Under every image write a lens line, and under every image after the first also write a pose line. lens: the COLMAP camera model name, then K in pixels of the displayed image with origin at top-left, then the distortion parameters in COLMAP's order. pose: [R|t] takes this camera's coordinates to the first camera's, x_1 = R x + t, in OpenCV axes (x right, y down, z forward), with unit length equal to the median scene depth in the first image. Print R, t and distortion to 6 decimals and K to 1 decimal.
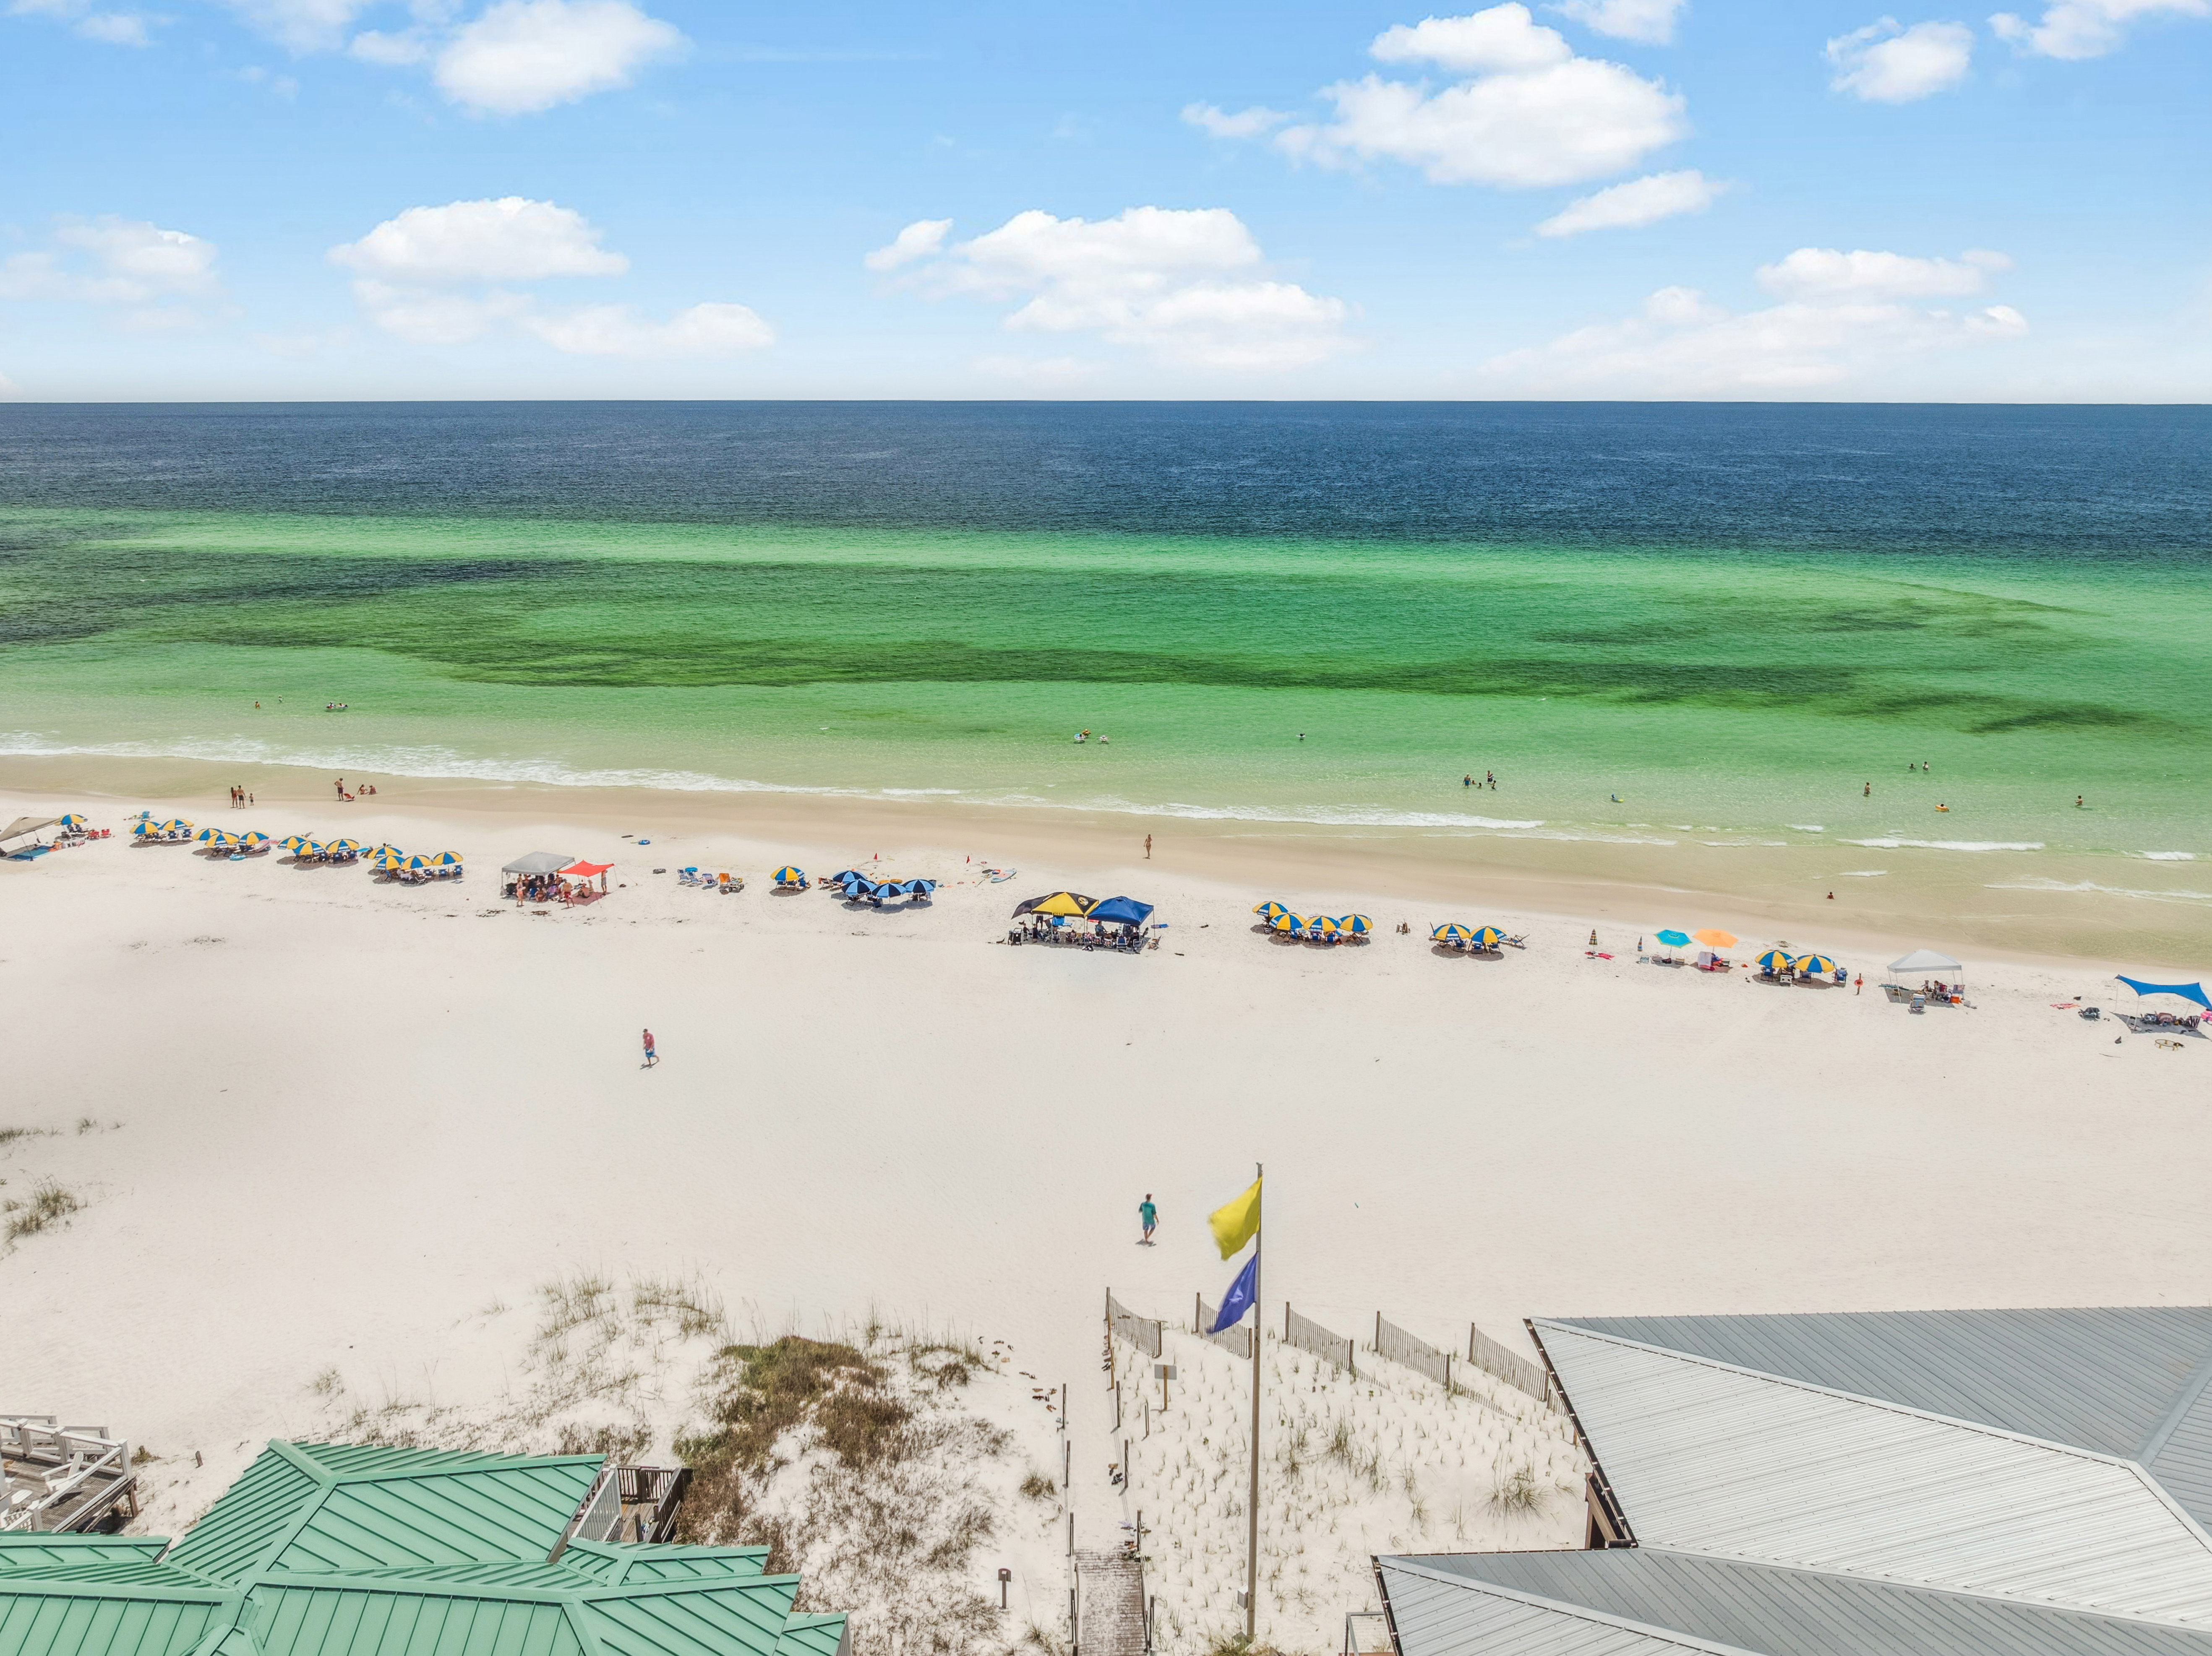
lens RADIAL K [[1559.3, 0, 1107.7], [0, 1559.3, 821.0], [0, 0, 1]] dist [-0.007712, -0.008028]
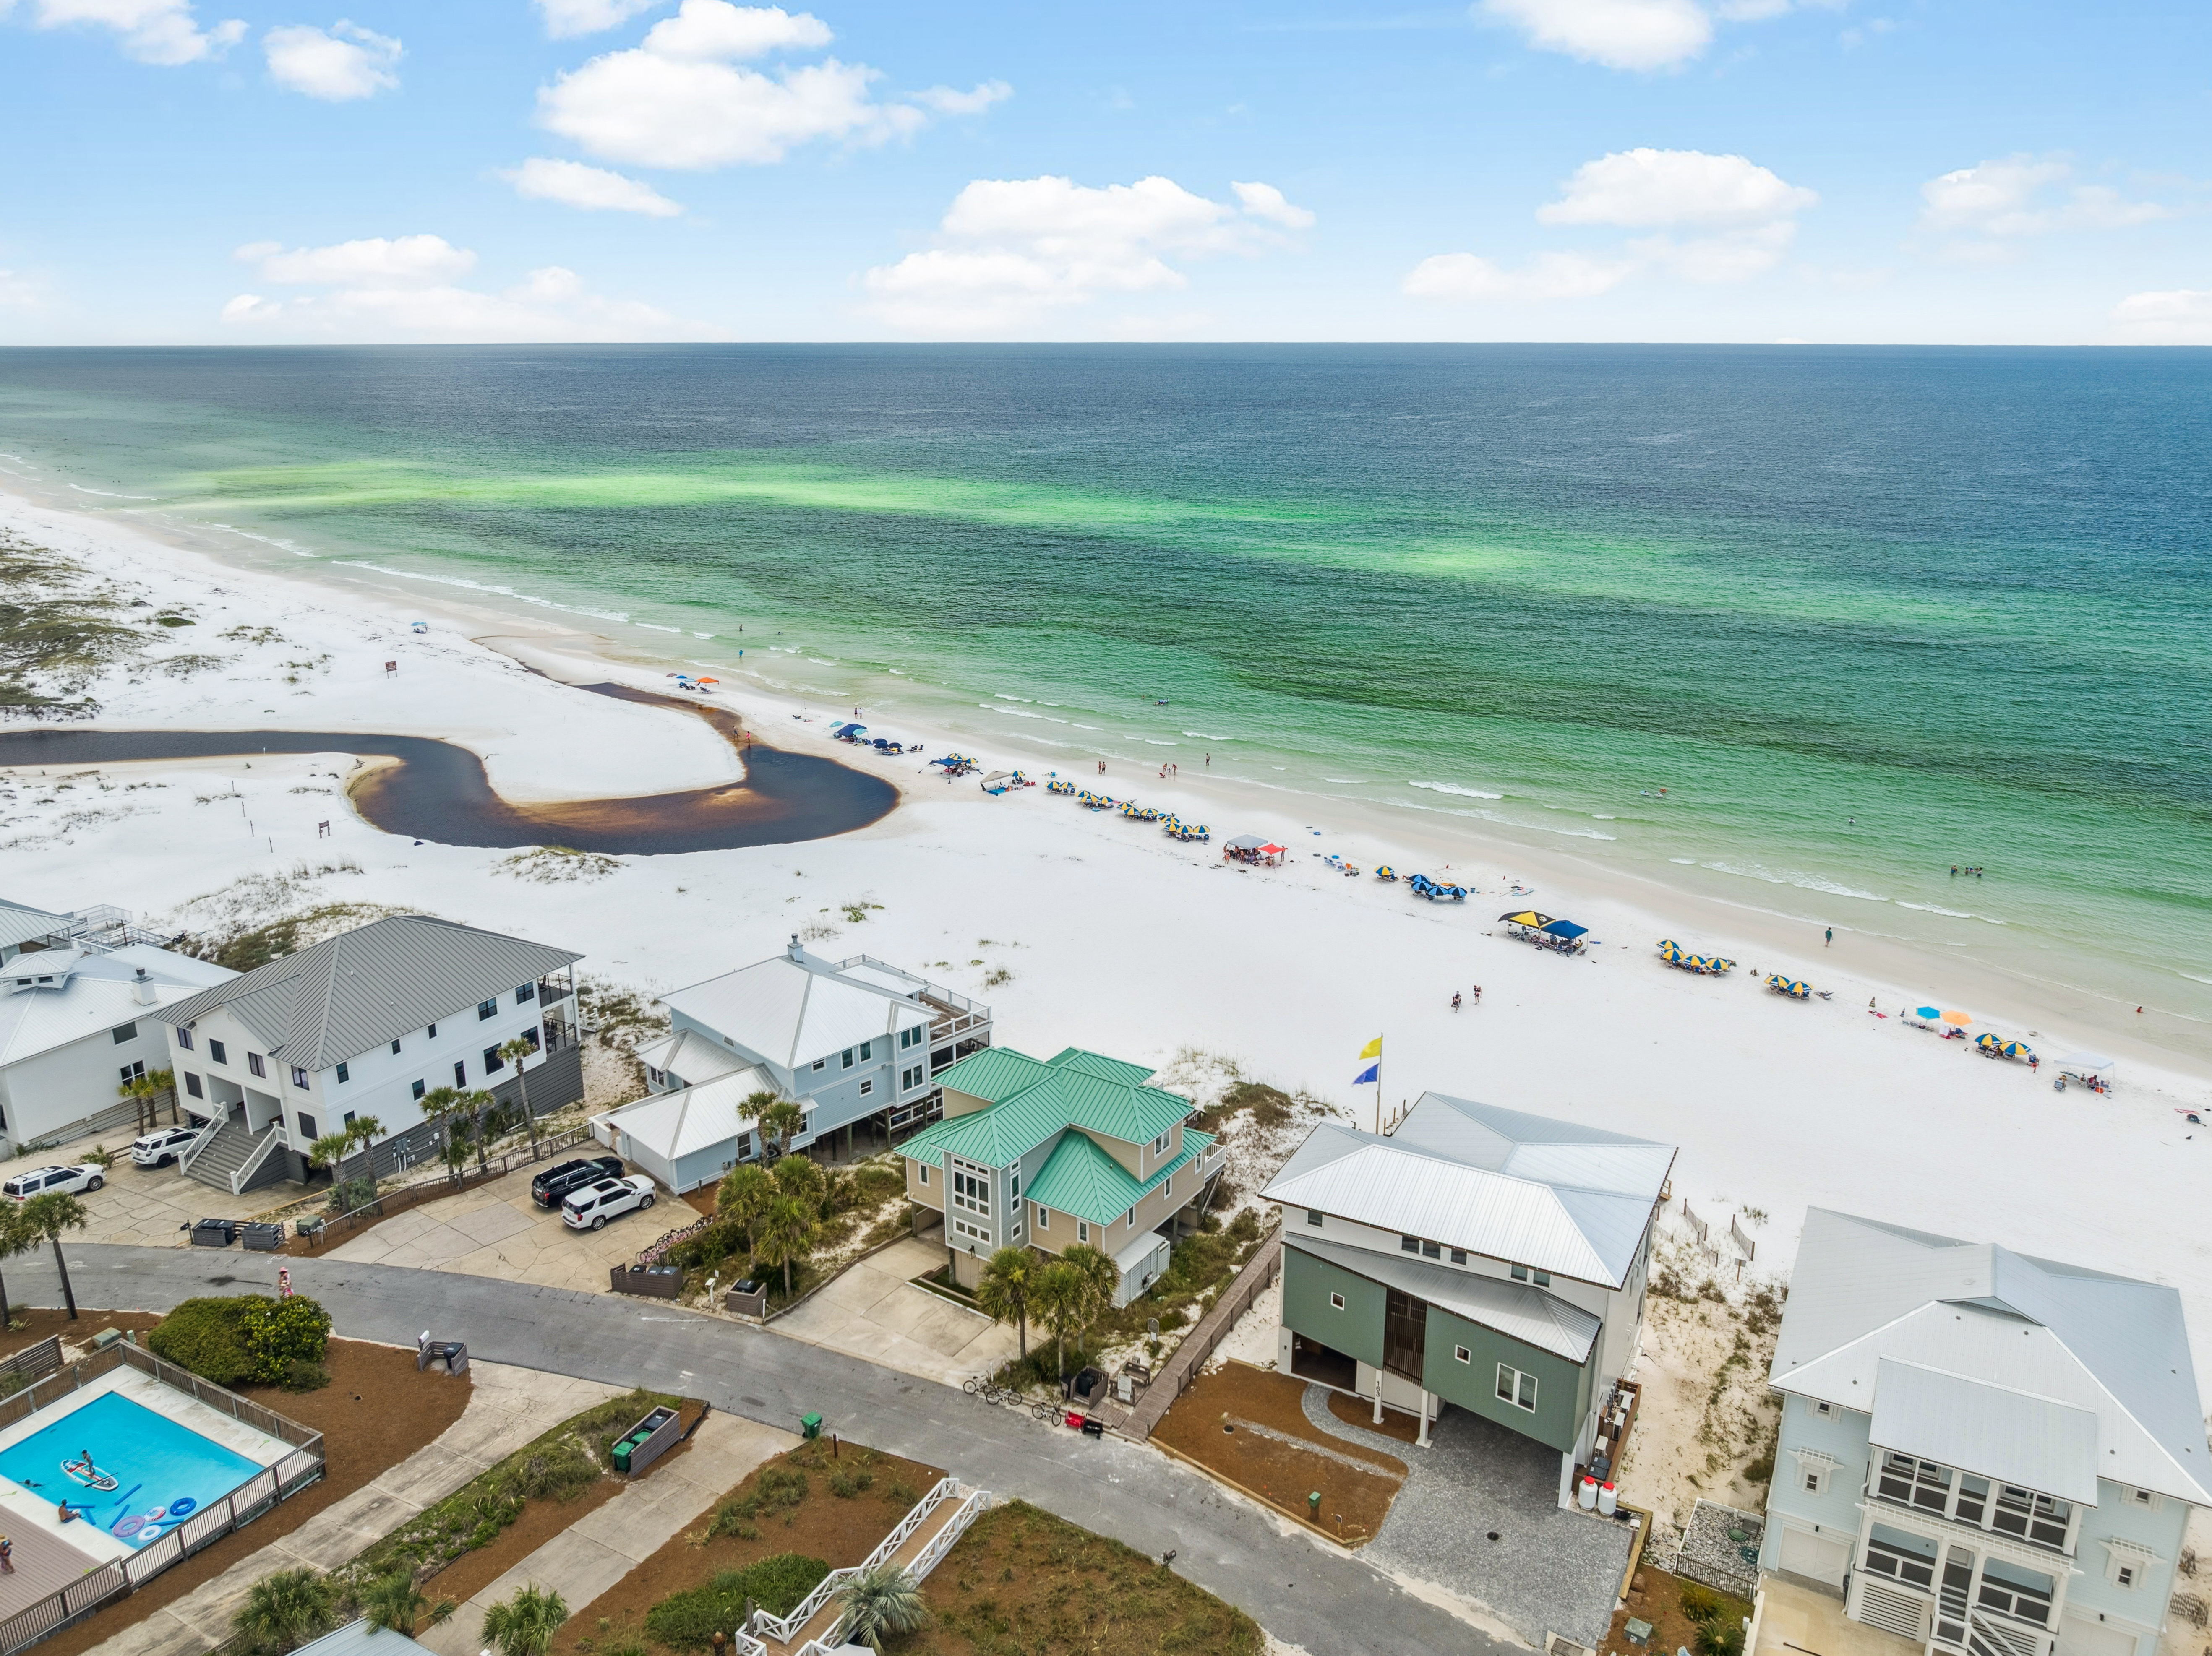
lens RADIAL K [[1559.3, 0, 1110.0], [0, 1559.3, 826.3], [0, 0, 1]] dist [-0.007712, -0.008028]
pose [[0.864501, 0.143342, -0.481758, 0.337746], [-0.121311, 0.989642, 0.076768, -0.105404], [0.487772, -0.007923, 0.872935, -0.587917]]
